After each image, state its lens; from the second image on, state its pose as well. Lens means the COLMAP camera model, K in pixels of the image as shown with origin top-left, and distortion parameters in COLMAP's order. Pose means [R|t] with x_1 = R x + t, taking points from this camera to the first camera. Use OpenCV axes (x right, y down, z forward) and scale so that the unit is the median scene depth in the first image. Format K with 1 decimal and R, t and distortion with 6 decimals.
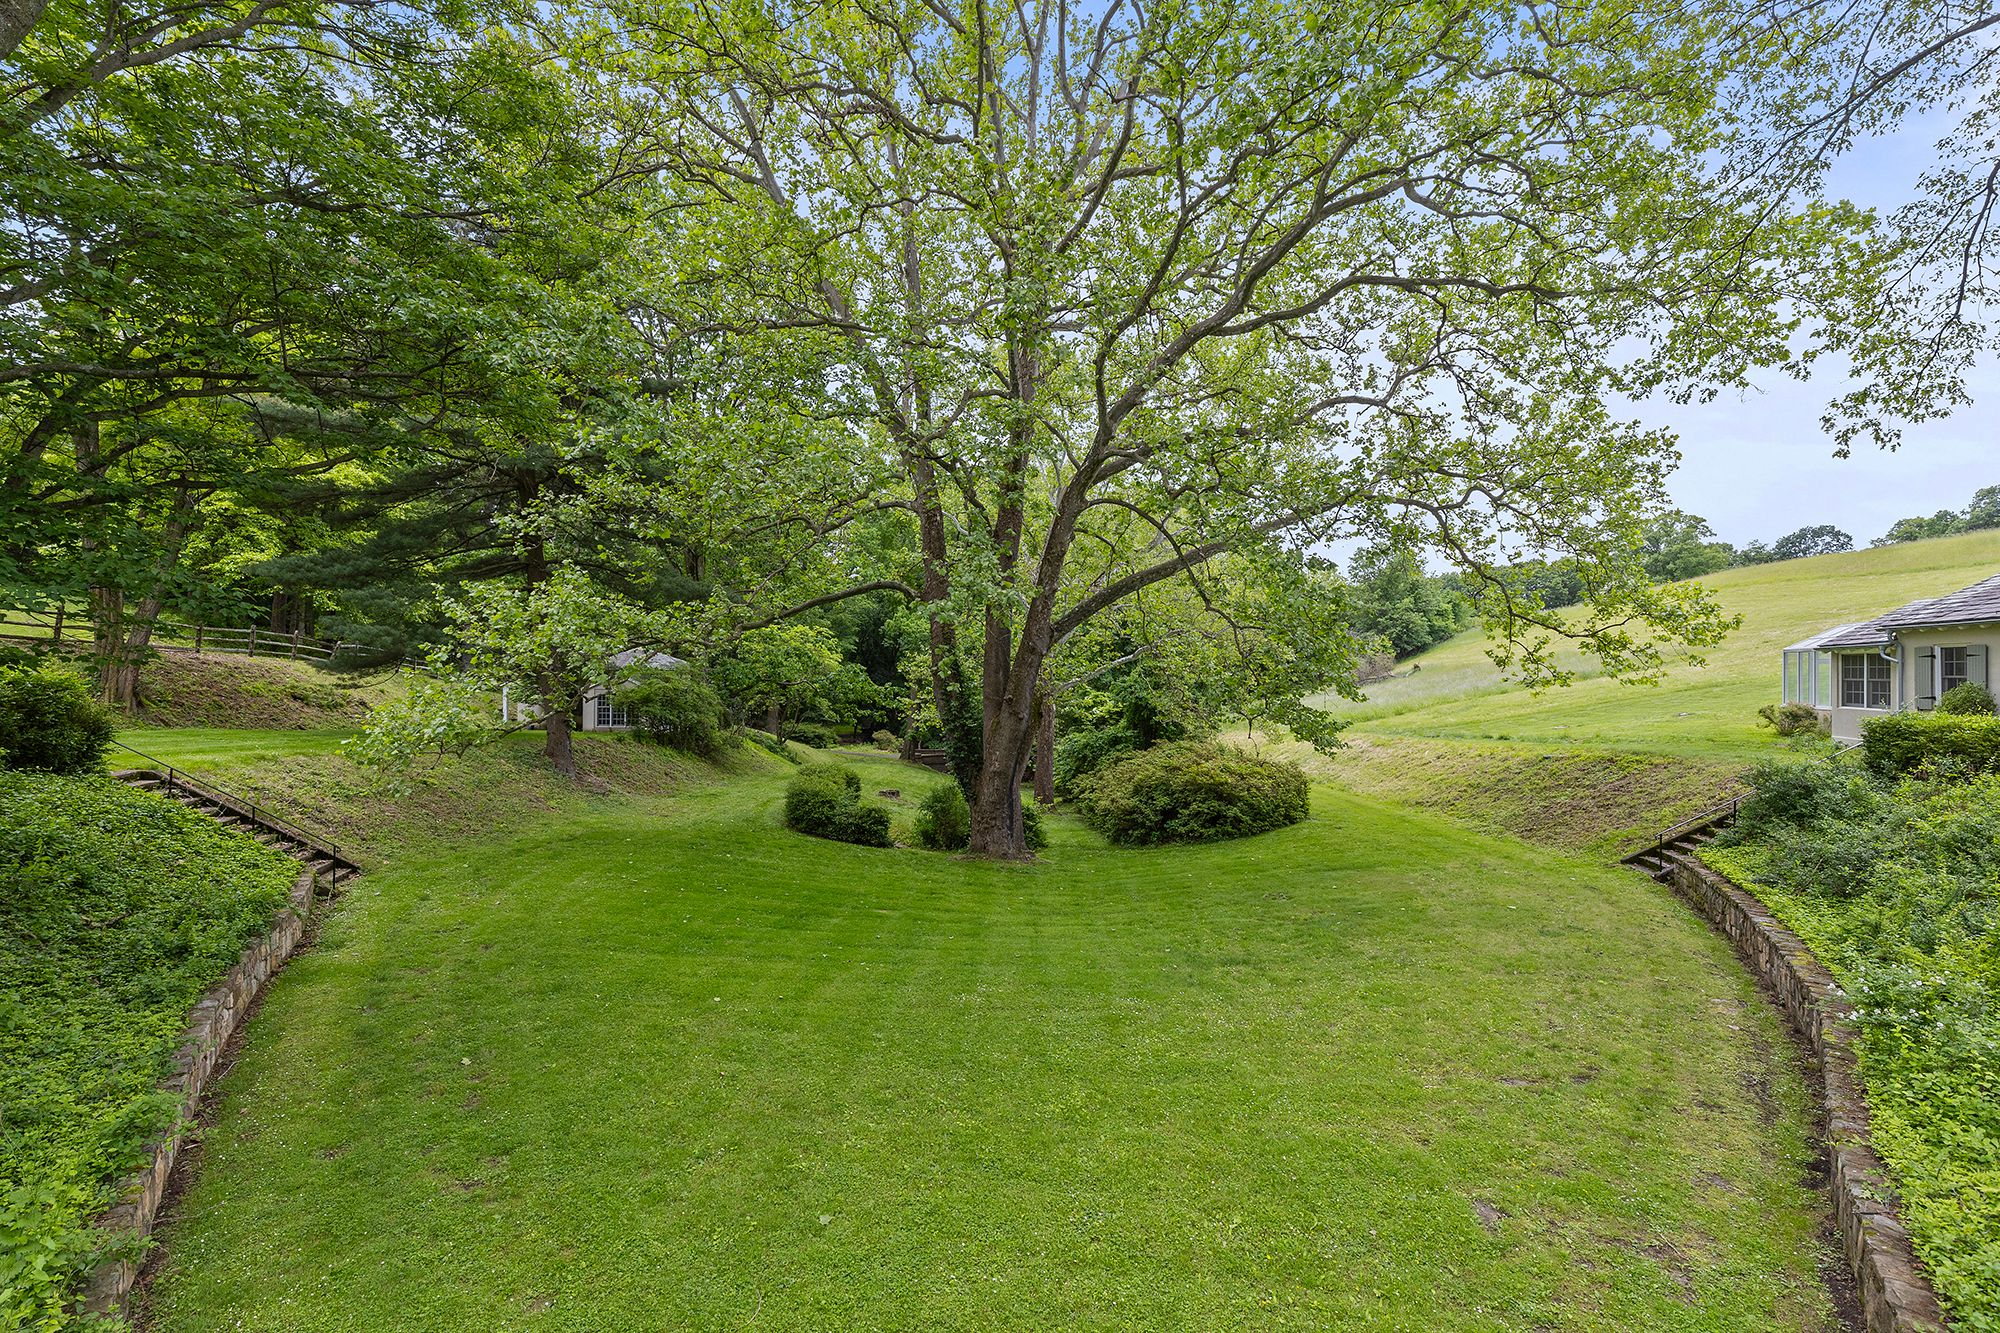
lens RADIAL K [[905.2, 0, 1006.1], [0, 905.2, 667.0], [0, 0, 1]] dist [0.010664, -0.000969]
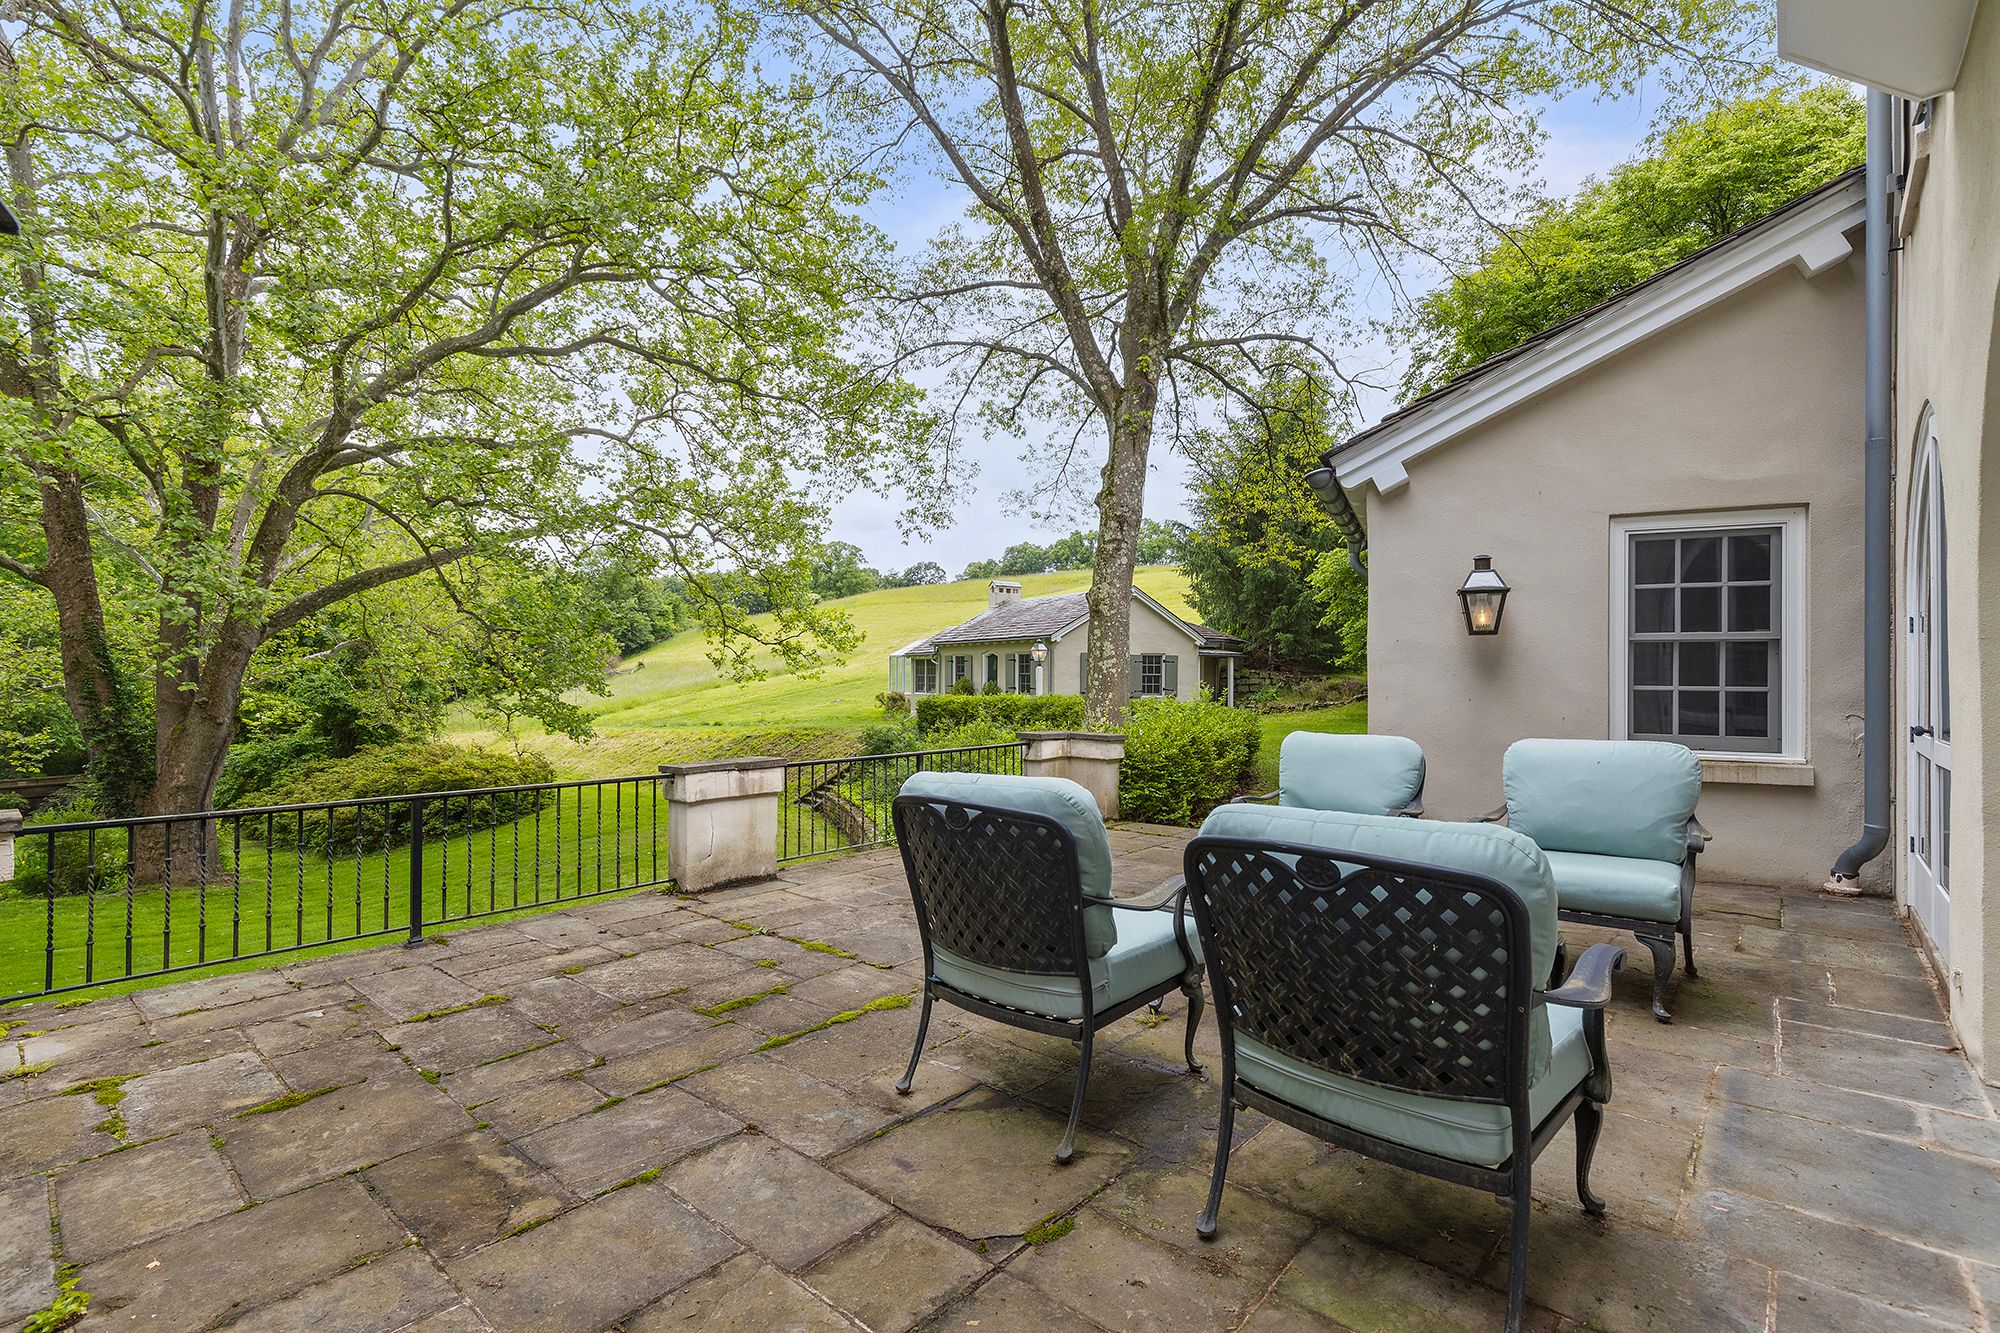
lens RADIAL K [[905.2, 0, 1006.1], [0, 905.2, 667.0], [0, 0, 1]] dist [0.010664, -0.000969]
pose [[0.688651, 0.002022, 0.725090, -0.101711], [-0.004750, 0.999987, 0.001723, -0.003655], [-0.725077, -0.004631, 0.688652, -0.176062]]
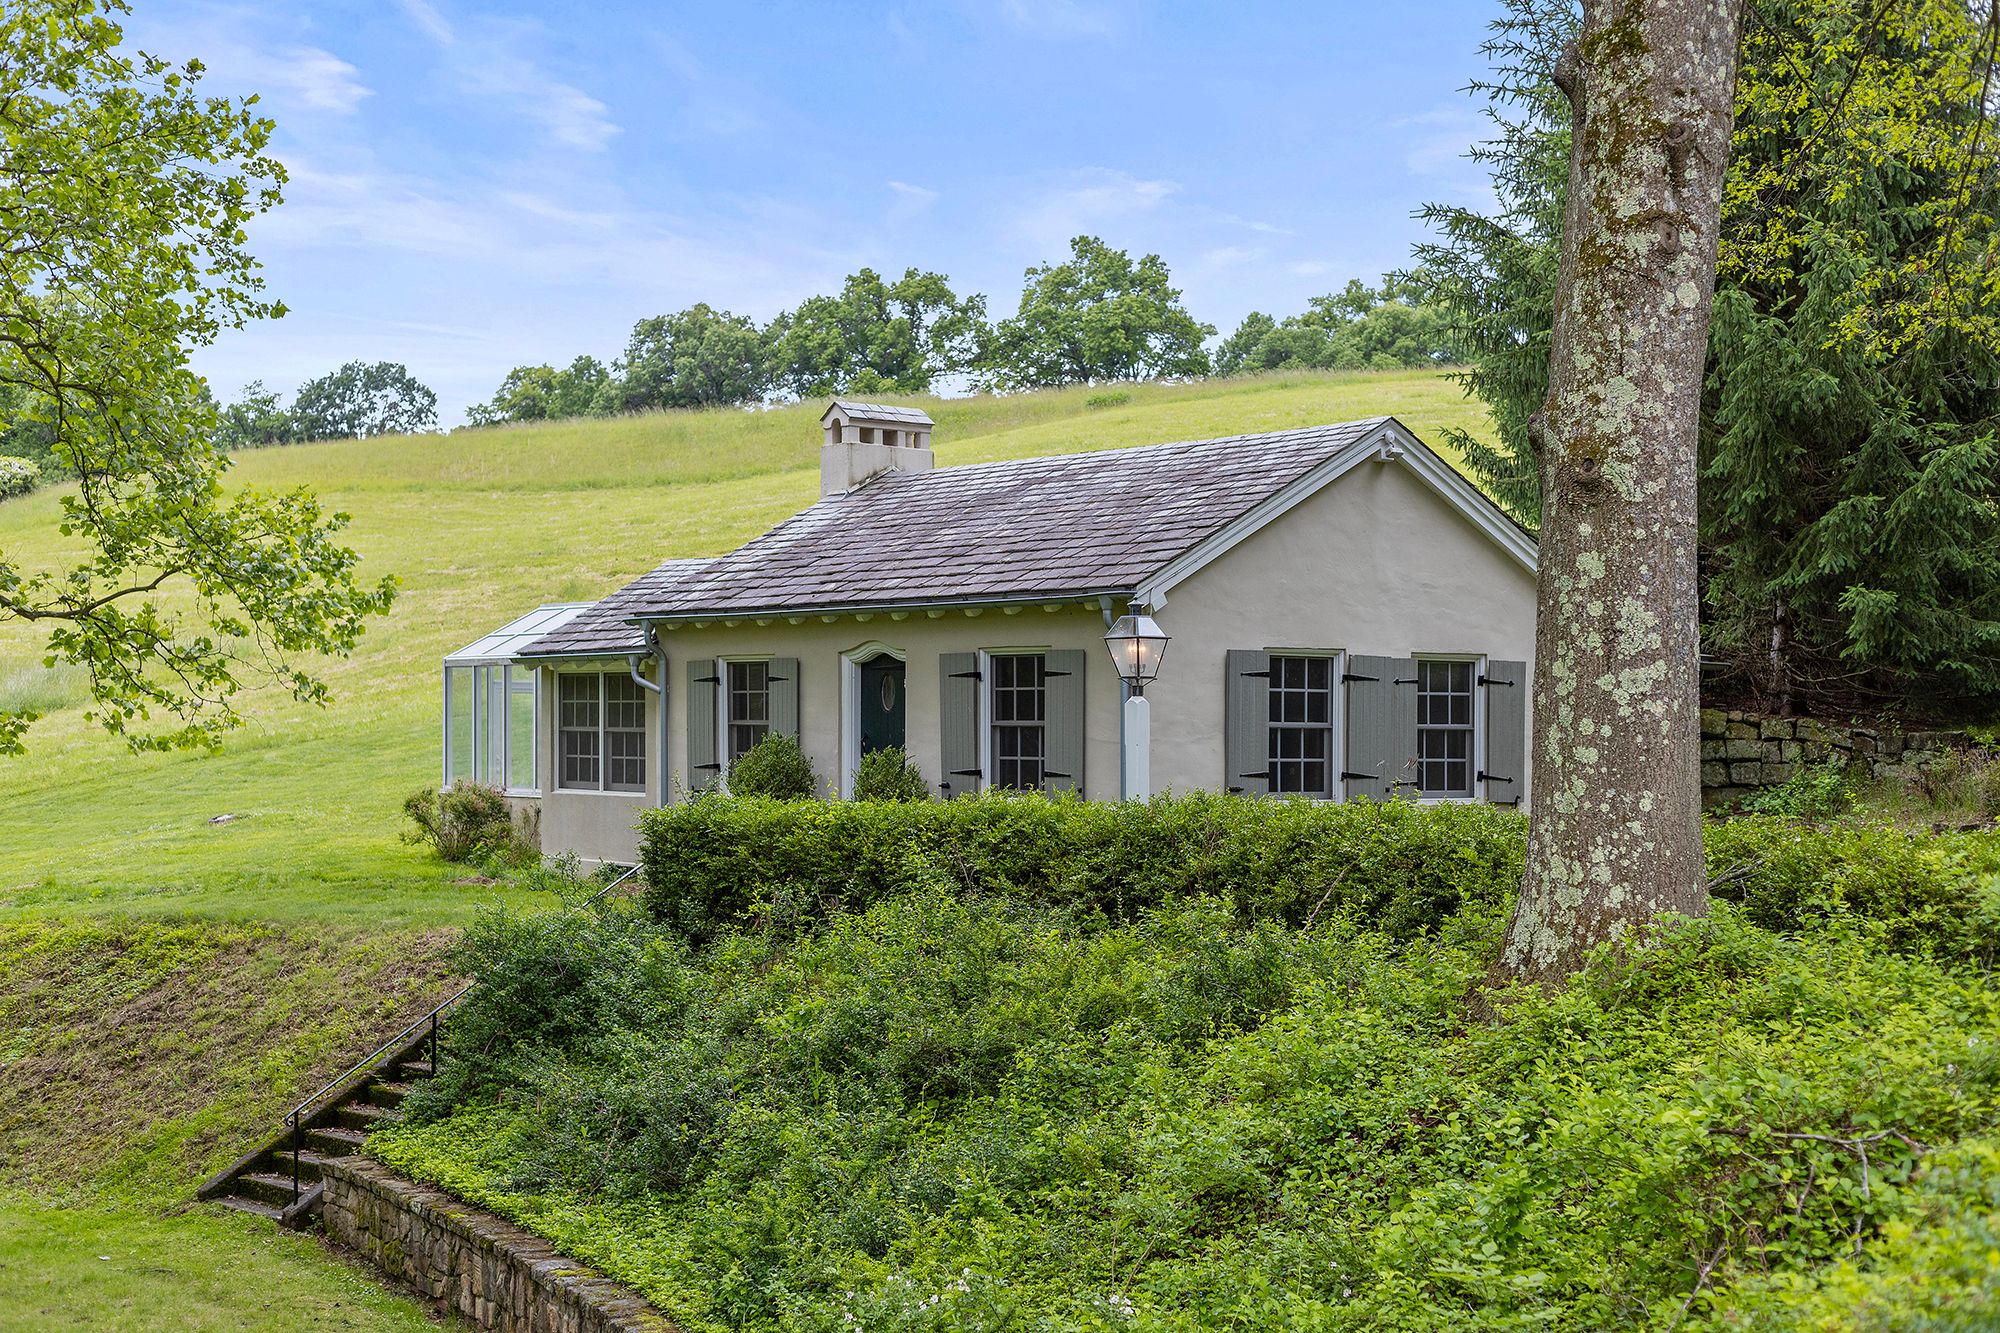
lens RADIAL K [[2862.9, 0, 999.7], [0, 2862.9, 716.7], [0, 0, 1]] dist [0.019720, 0.080463]
pose [[0.583837, -0.000055, 0.811871, -0.095620], [-0.006260, 0.999970, 0.004569, -0.000238], [-0.811847, -0.007750, 0.583819, 0.000207]]
